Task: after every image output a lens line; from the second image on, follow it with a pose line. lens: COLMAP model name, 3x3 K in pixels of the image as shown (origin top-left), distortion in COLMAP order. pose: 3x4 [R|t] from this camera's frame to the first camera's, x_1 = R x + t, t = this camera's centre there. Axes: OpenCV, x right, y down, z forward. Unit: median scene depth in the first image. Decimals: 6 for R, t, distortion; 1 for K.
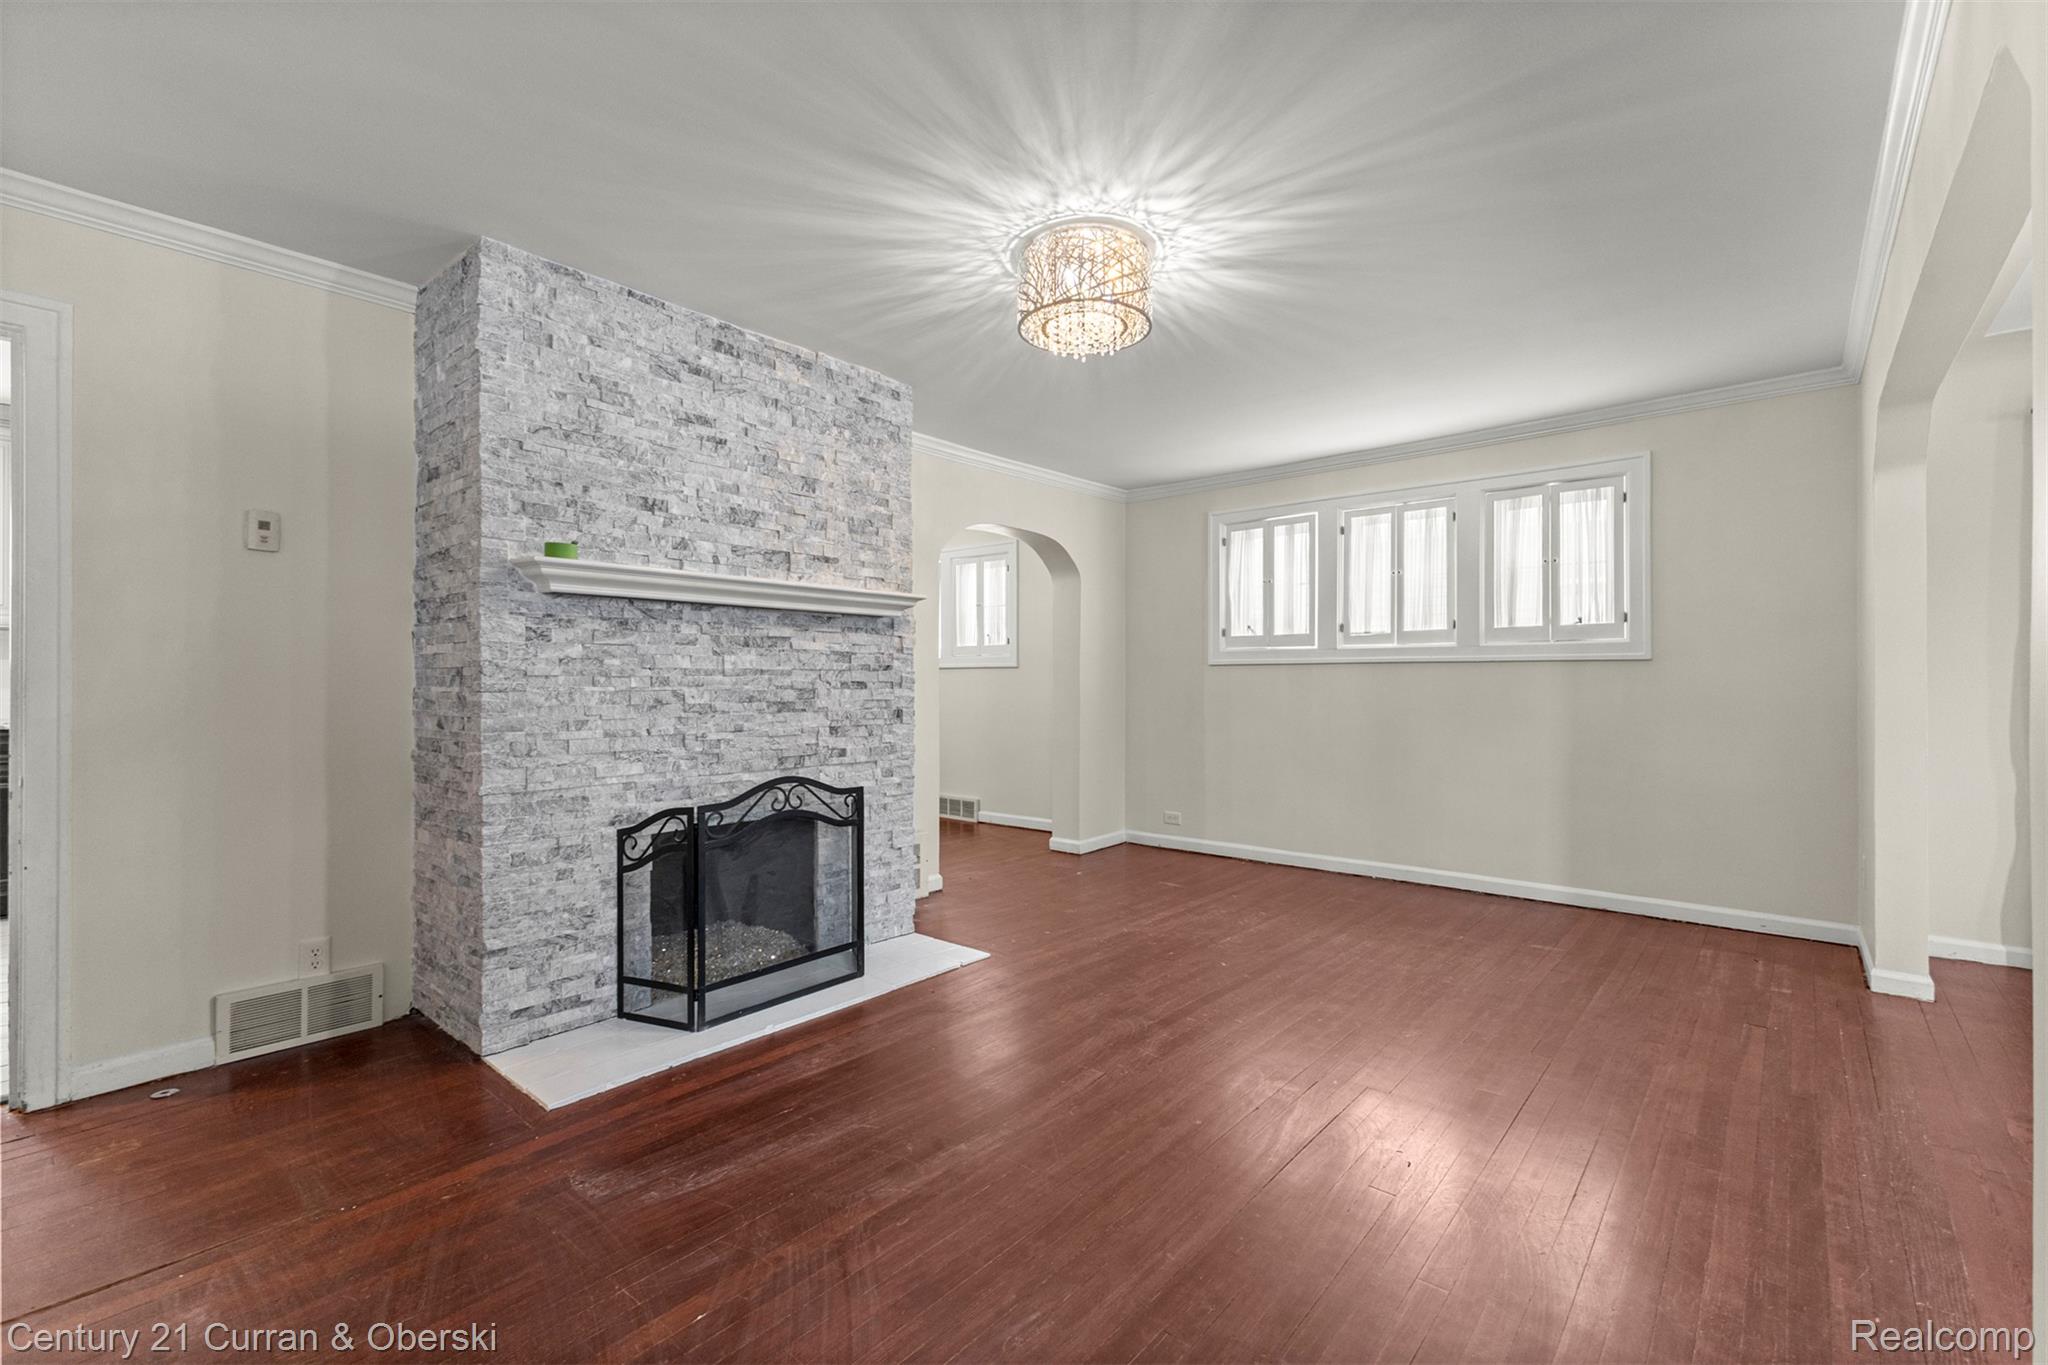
lens RADIAL K [[877.7, 0, 1031.7], [0, 877.7, 690.9], [0, 0, 1]] dist [0.000221, 0.000084]
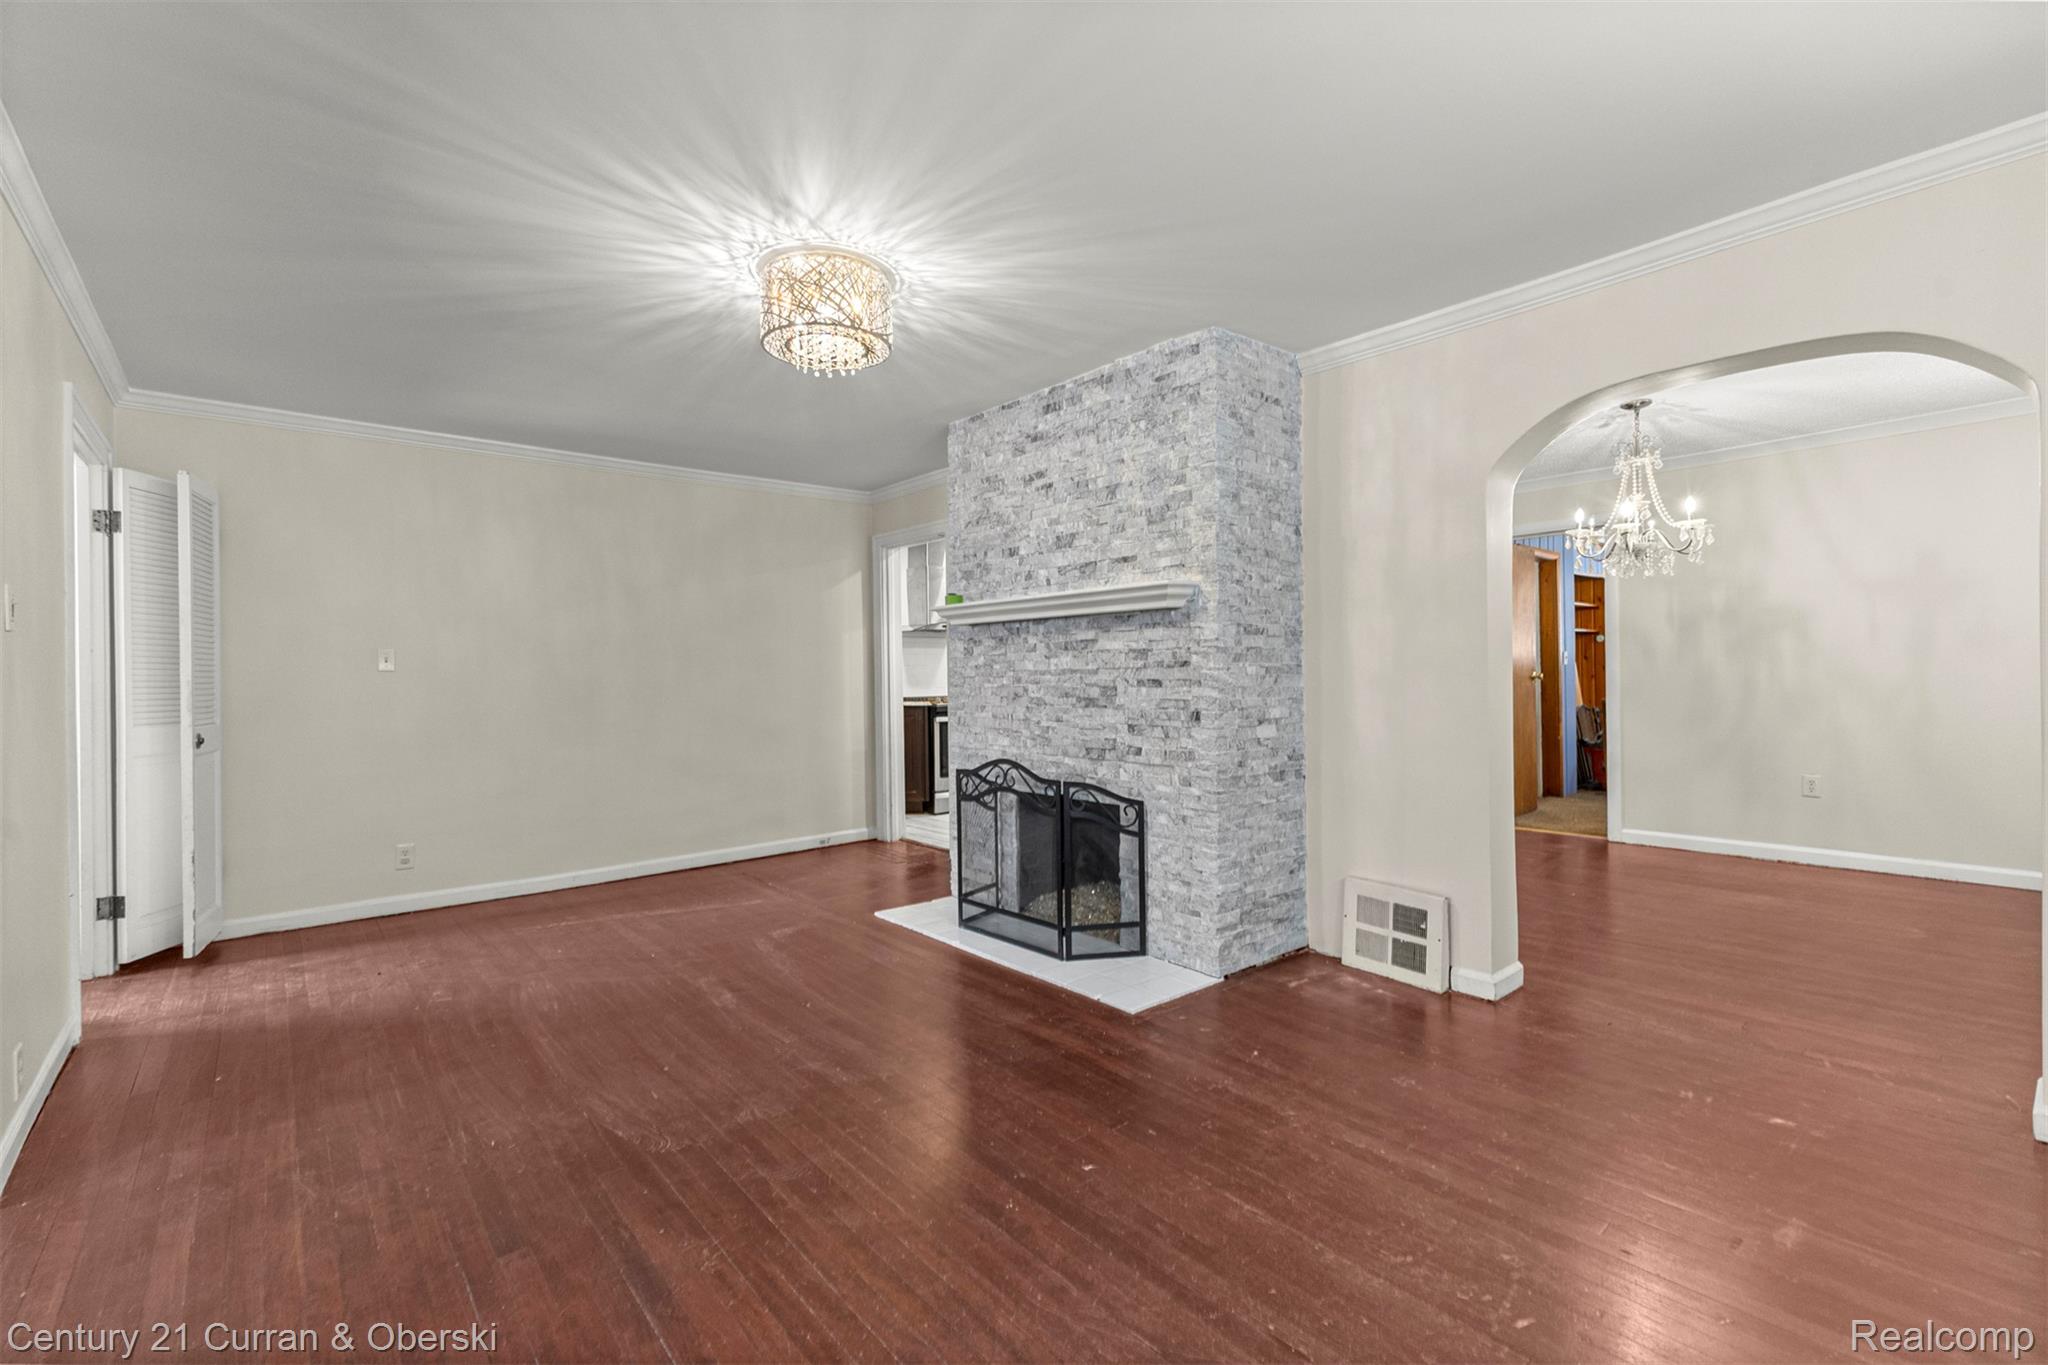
lens RADIAL K [[888.4, 0, 1015.2], [0, 888.4, 683.1], [0, 0, 1]] dist [0.003603, 0.000181]
pose [[-0.163097, 0.011076, -0.986548, 0.801265], [0.001853, 0.999939, 0.010920, -0.017936], [0.986608, -0.000047, -0.163107, 1.040348]]
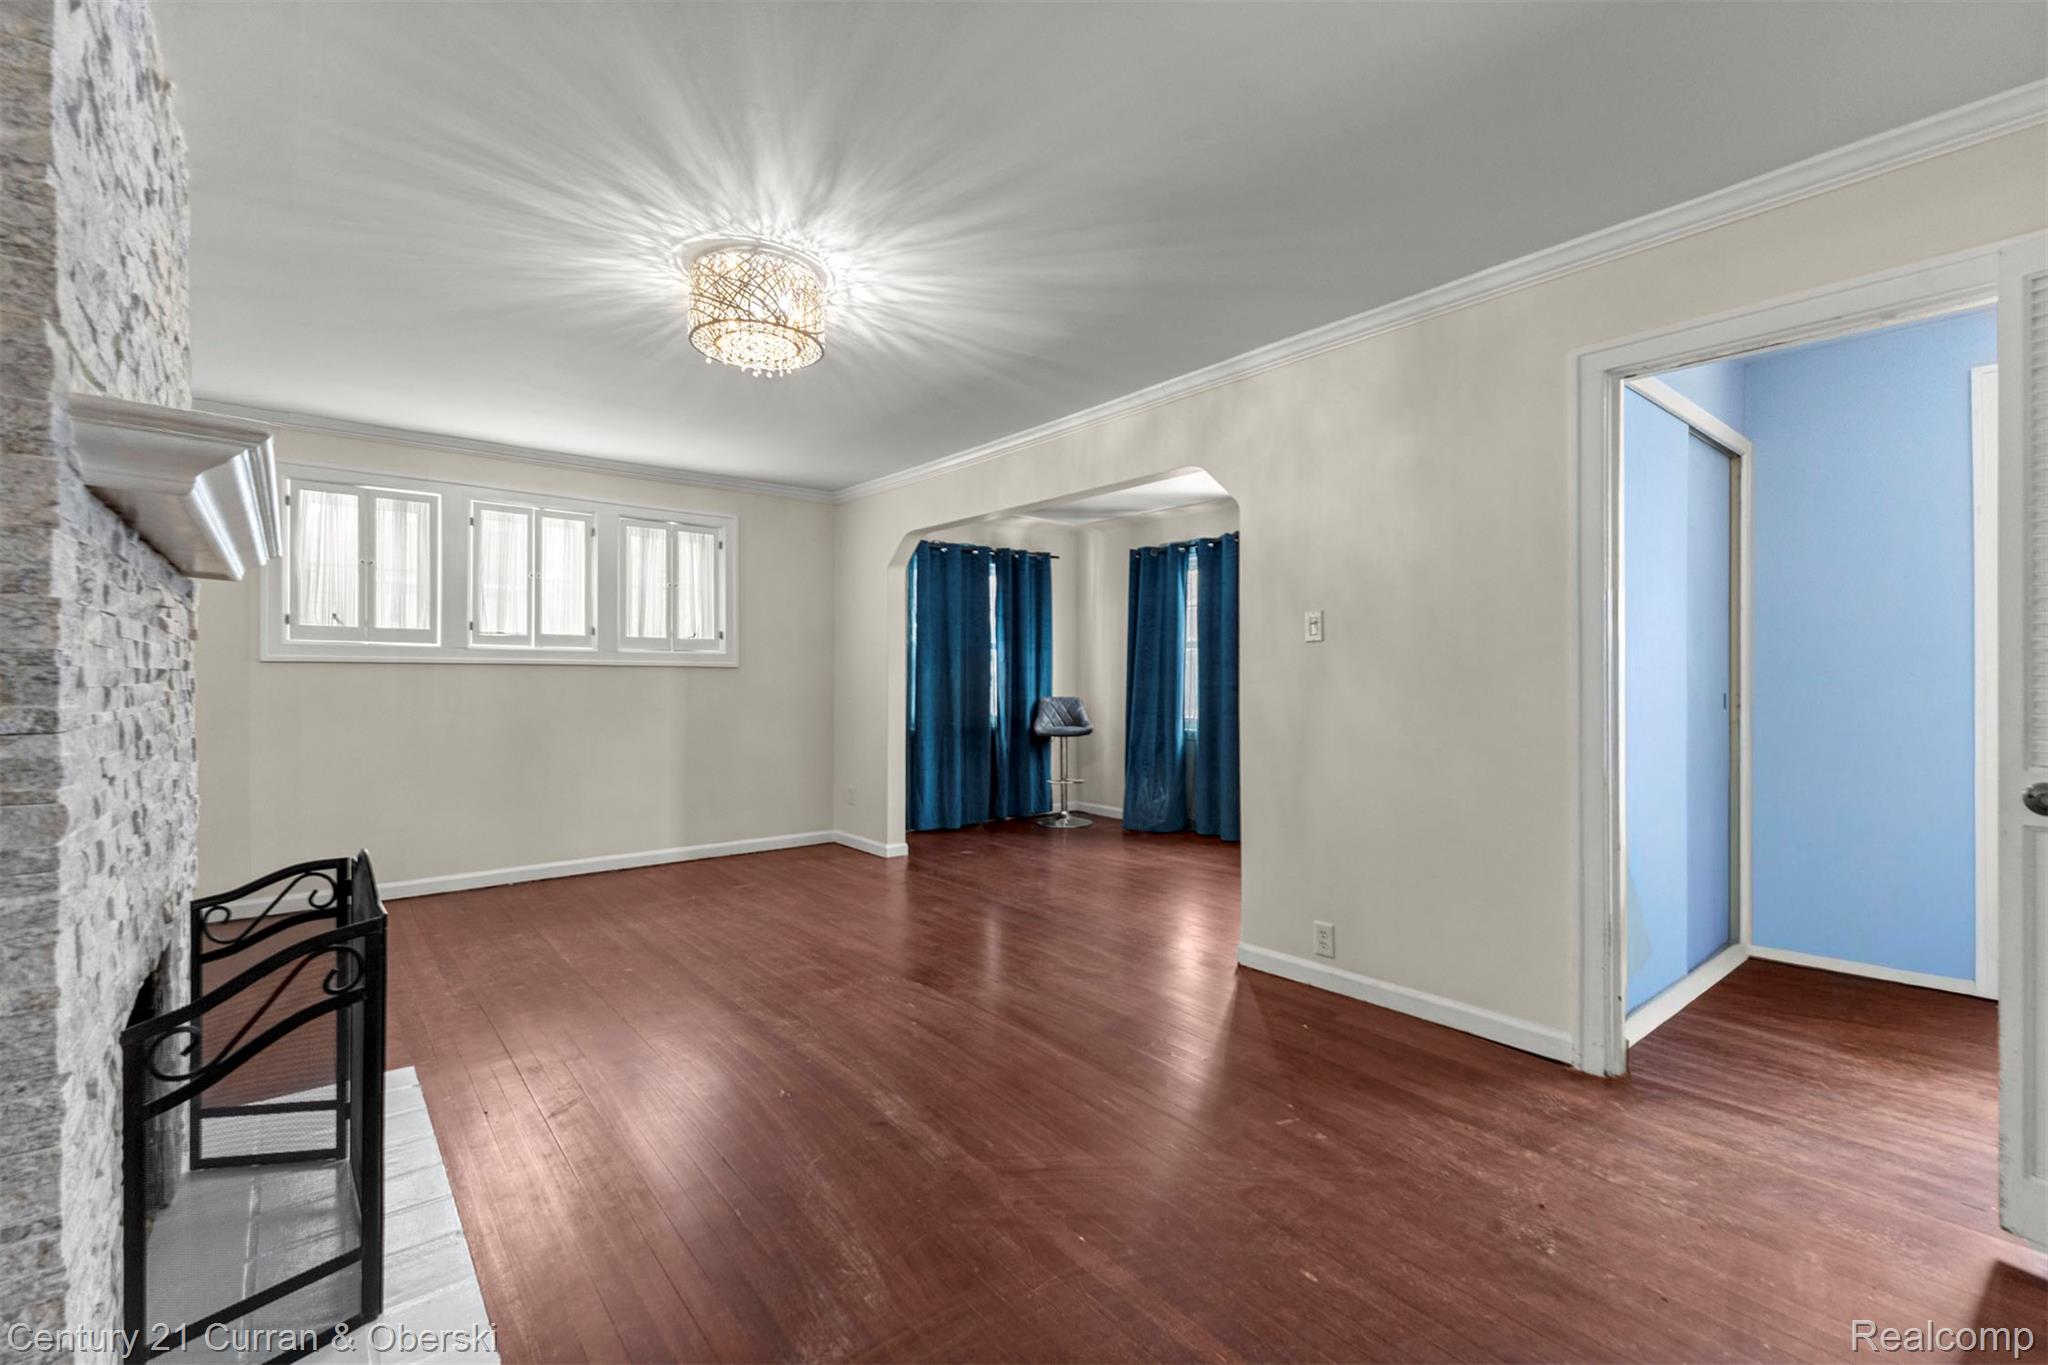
lens RADIAL K [[888.4, 0, 1015.2], [0, 888.4, 683.1], [0, 0, 1]] dist [0.003603, 0.000181]
pose [[0.178276, -0.001099, 0.983980, -0.685887], [0.008374, 0.999965, -0.000400, -0.008766], [-0.983945, 0.008311, 0.178279, 0.386420]]
